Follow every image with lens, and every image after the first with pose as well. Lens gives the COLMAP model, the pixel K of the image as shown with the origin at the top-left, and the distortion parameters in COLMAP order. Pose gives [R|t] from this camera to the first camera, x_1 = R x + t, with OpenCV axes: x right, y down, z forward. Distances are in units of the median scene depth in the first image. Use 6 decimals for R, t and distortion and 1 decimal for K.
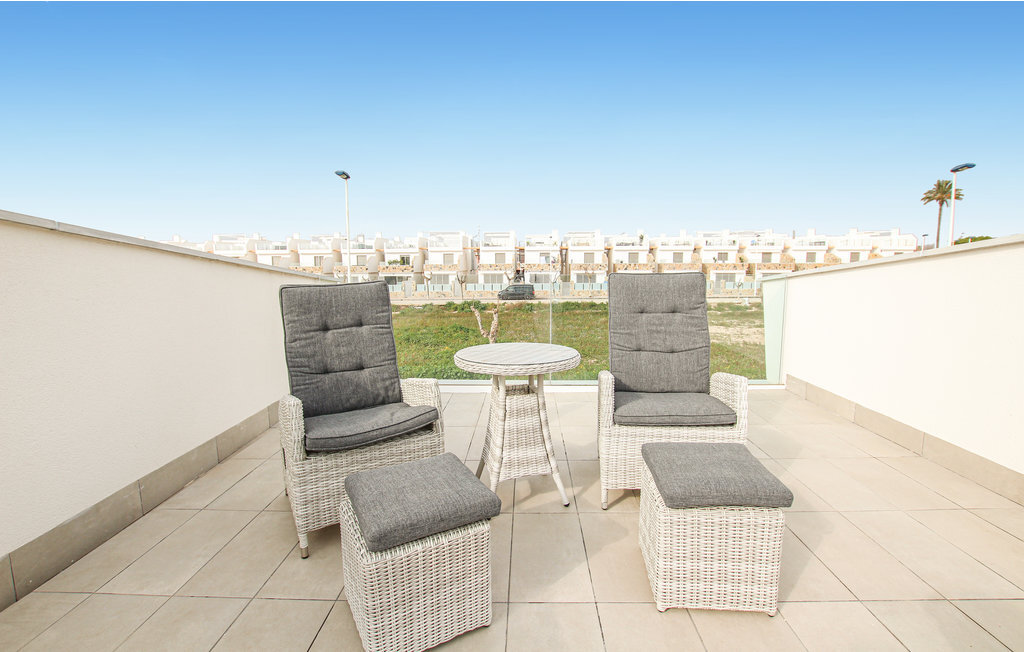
lens RADIAL K [[472.3, 0, 508.2], [0, 472.3, 324.9], [0, 0, 1]] dist [-0.023588, 0.000040]
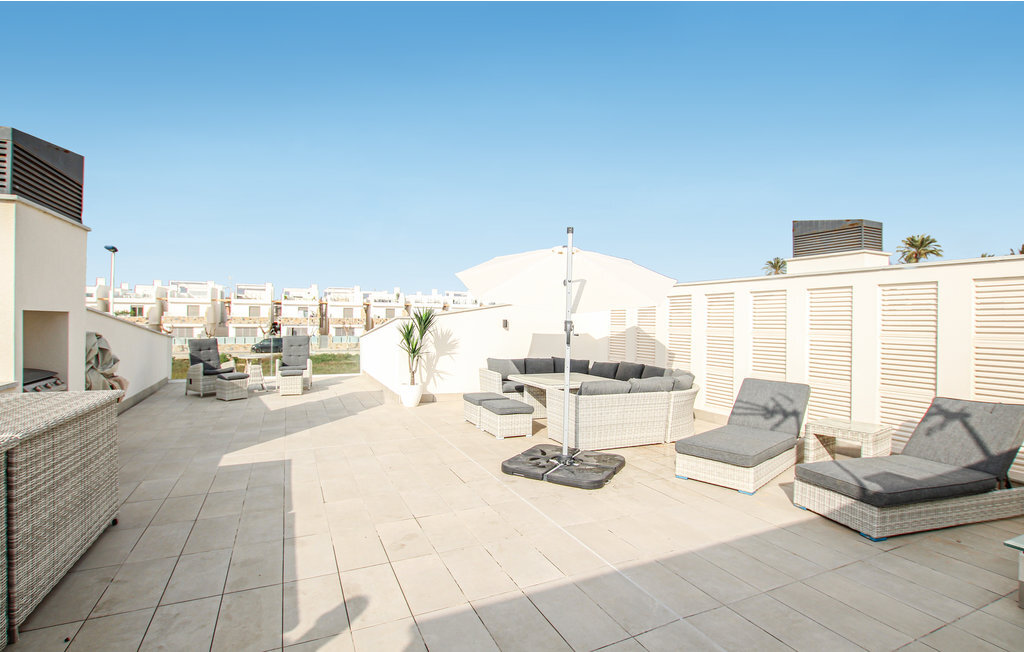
lens RADIAL K [[472.3, 0, 508.2], [0, 472.3, 324.9], [0, 0, 1]] dist [-0.023588, 0.000040]
pose [[0.887553, 0.011204, 0.460570, 0.002628], [0.040401, 0.993960, -0.102035, 0.009163], [-0.458931, 0.109169, 0.881739, -0.109870]]
